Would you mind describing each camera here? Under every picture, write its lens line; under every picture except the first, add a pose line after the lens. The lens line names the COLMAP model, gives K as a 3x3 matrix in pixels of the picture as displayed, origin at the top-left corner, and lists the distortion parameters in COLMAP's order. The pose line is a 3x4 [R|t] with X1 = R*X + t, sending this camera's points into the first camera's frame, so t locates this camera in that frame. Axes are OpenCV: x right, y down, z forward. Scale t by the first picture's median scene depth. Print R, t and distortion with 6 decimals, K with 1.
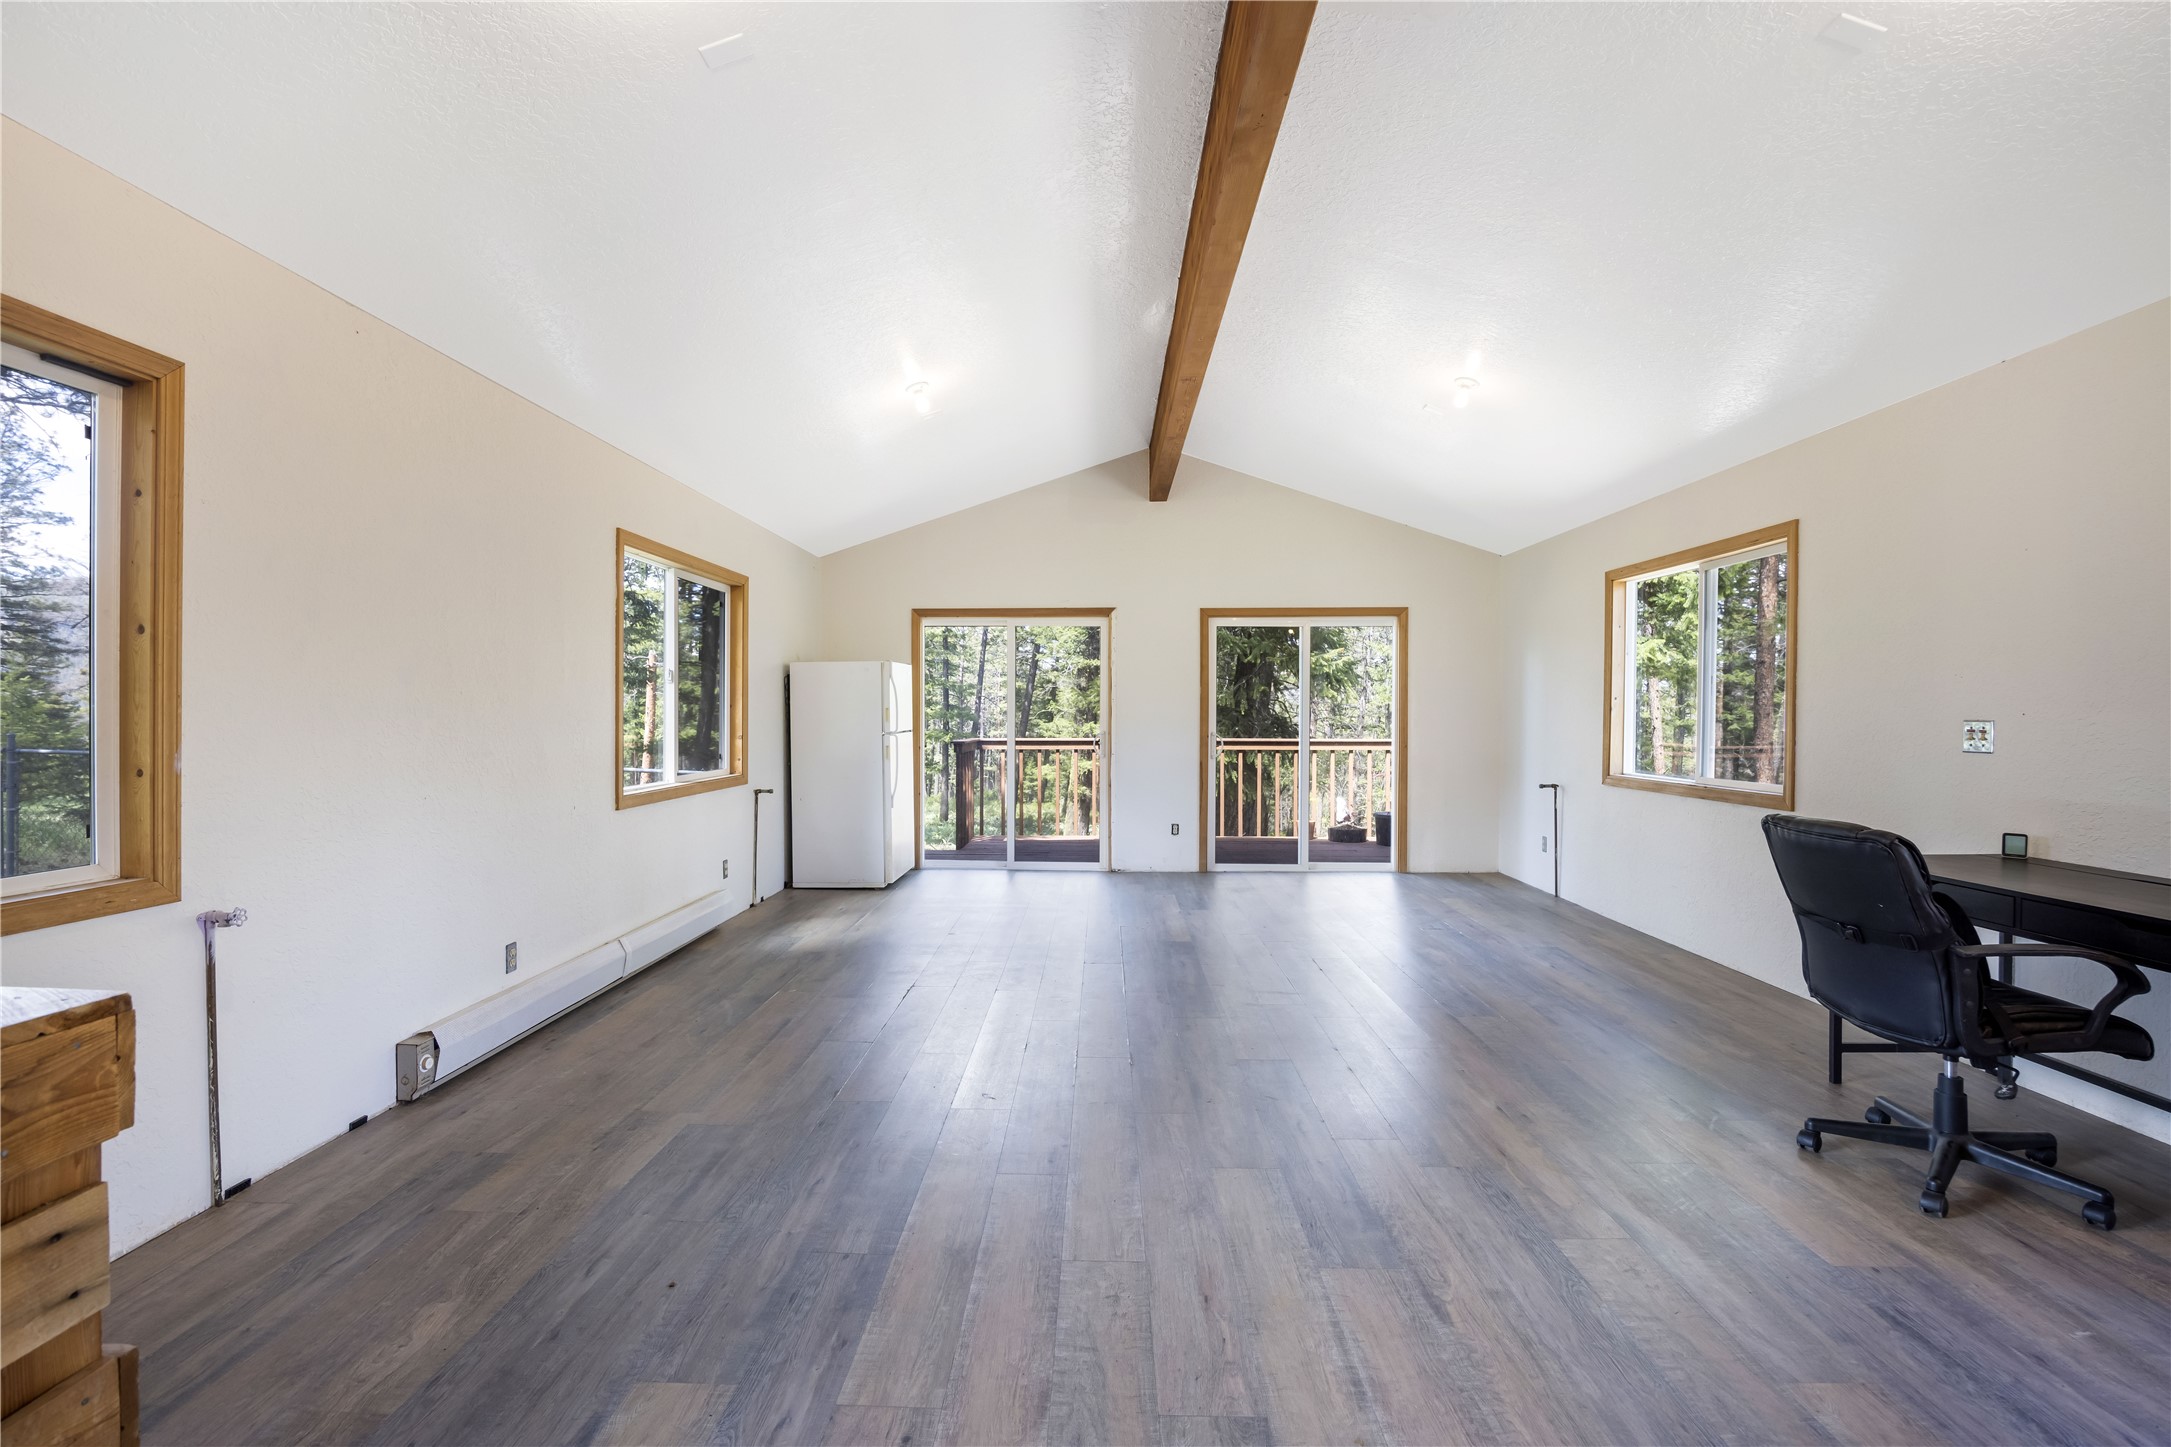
lens RADIAL K [[963.1, 0, 1085.5], [0, 963.1, 723.5], [0, 0, 1]] dist [-0.000262, -0.000012]
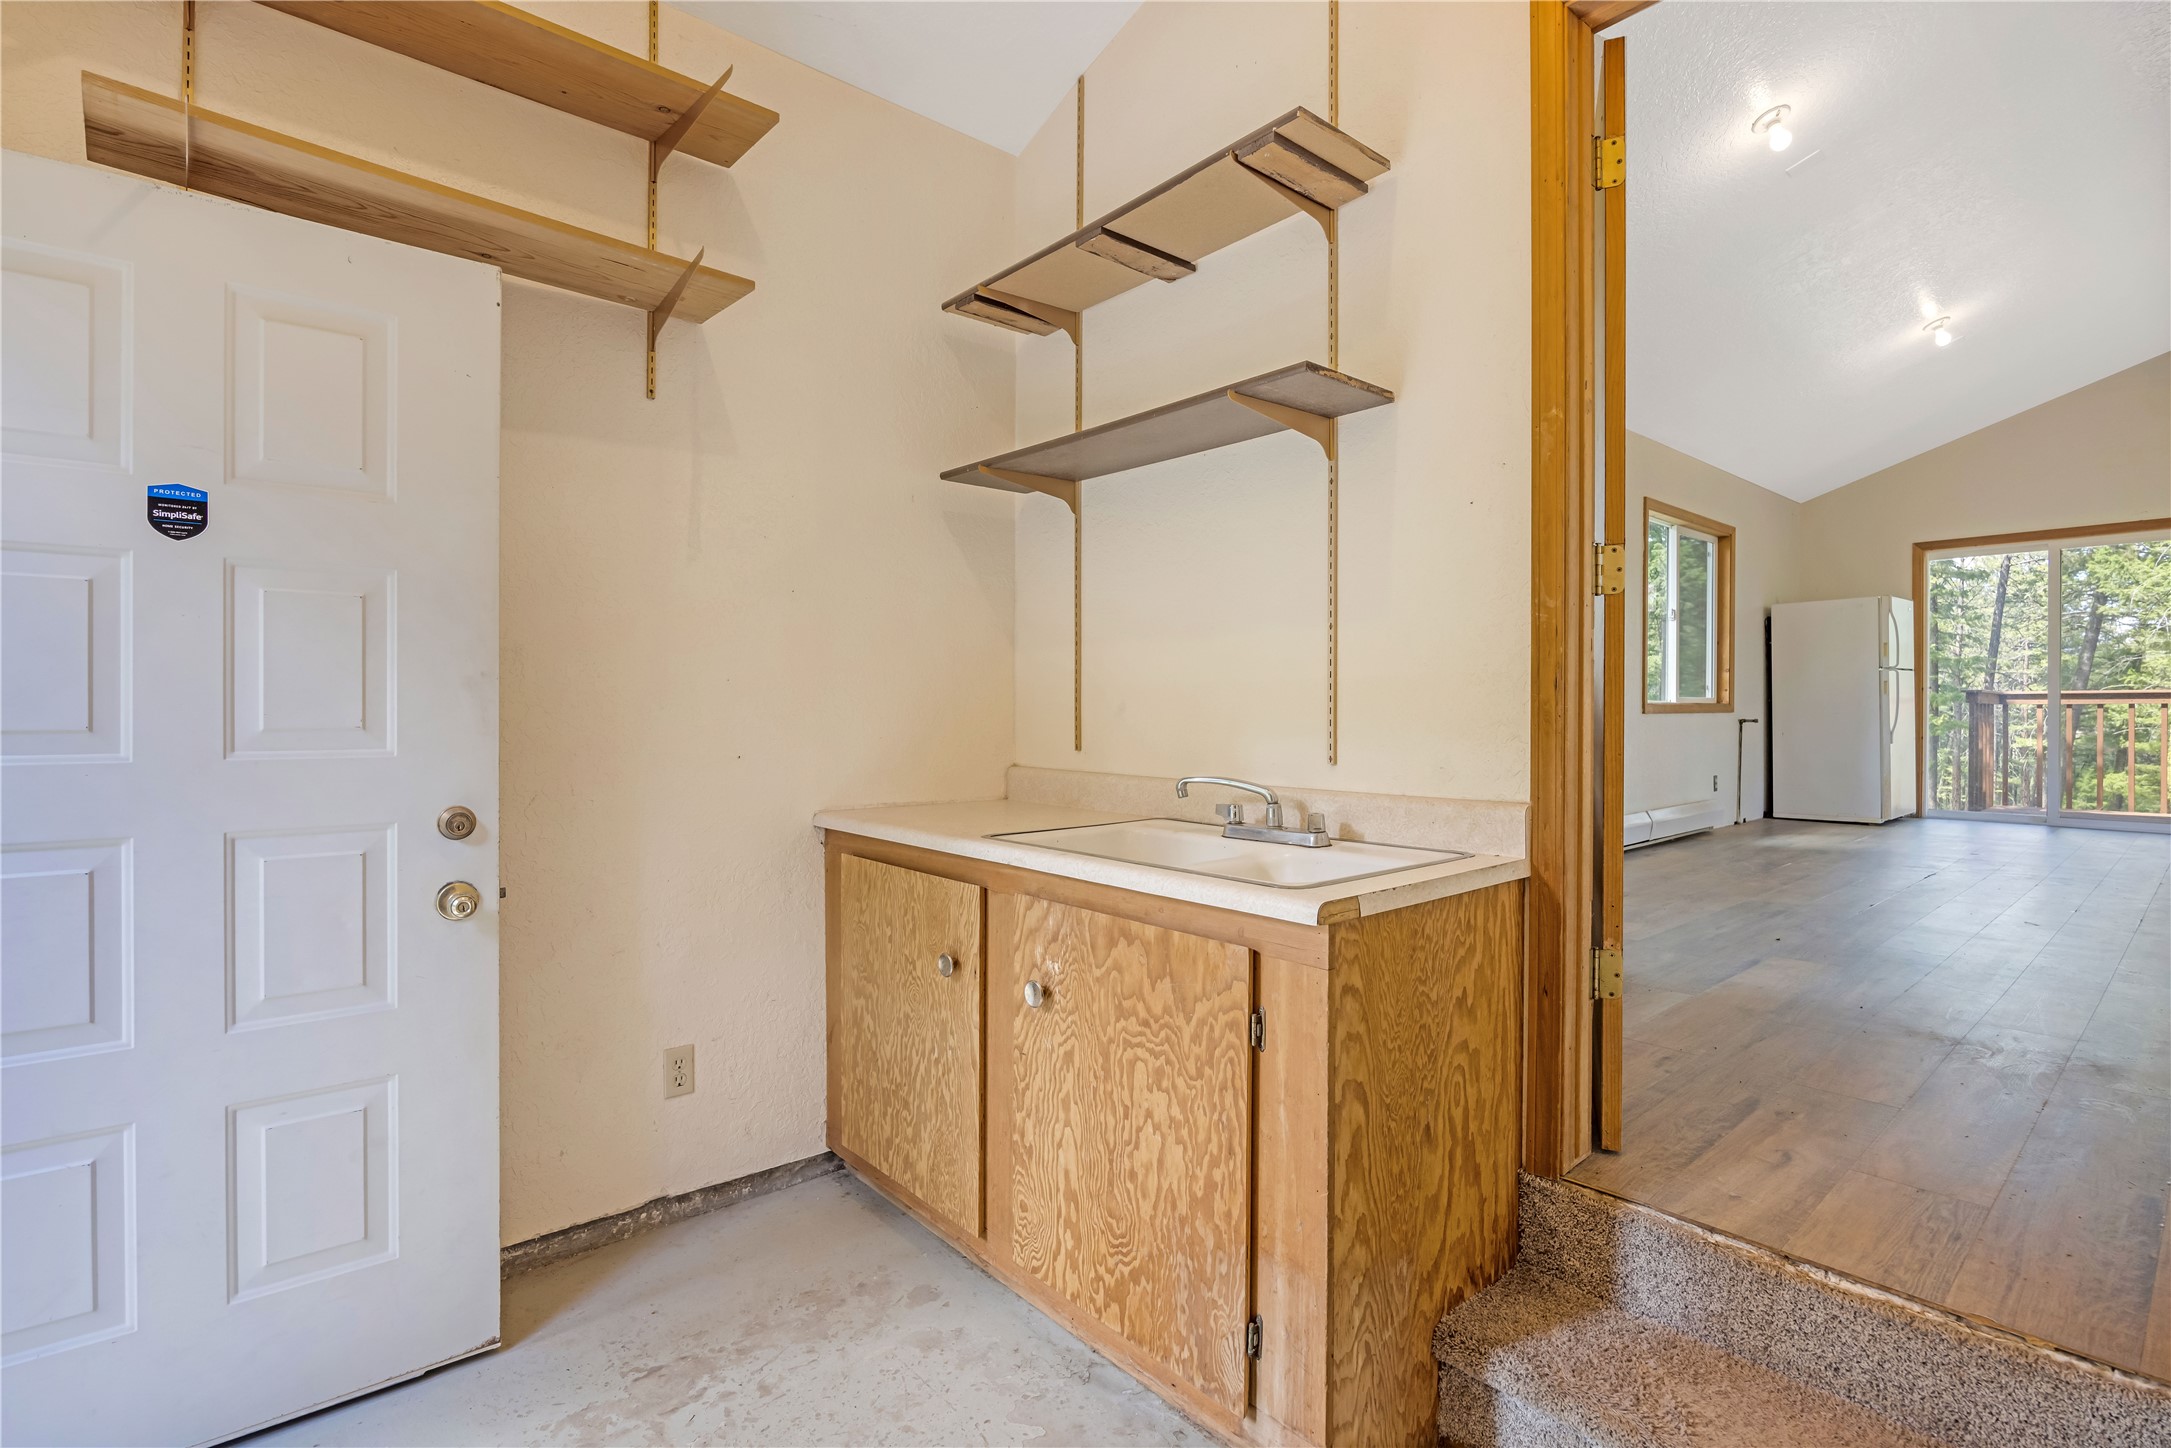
lens RADIAL K [[1003.2, 0, 1080.2], [0, 1003.2, 713.1], [0, 0, 1]] dist [-0.019794, -0.000152]
pose [[0.656019, 0.009146, -0.754689, 0.019153], [-0.006511, 0.999958, 0.006459, 0.052579], [0.754716, 0.000676, 0.656051, -0.282793]]
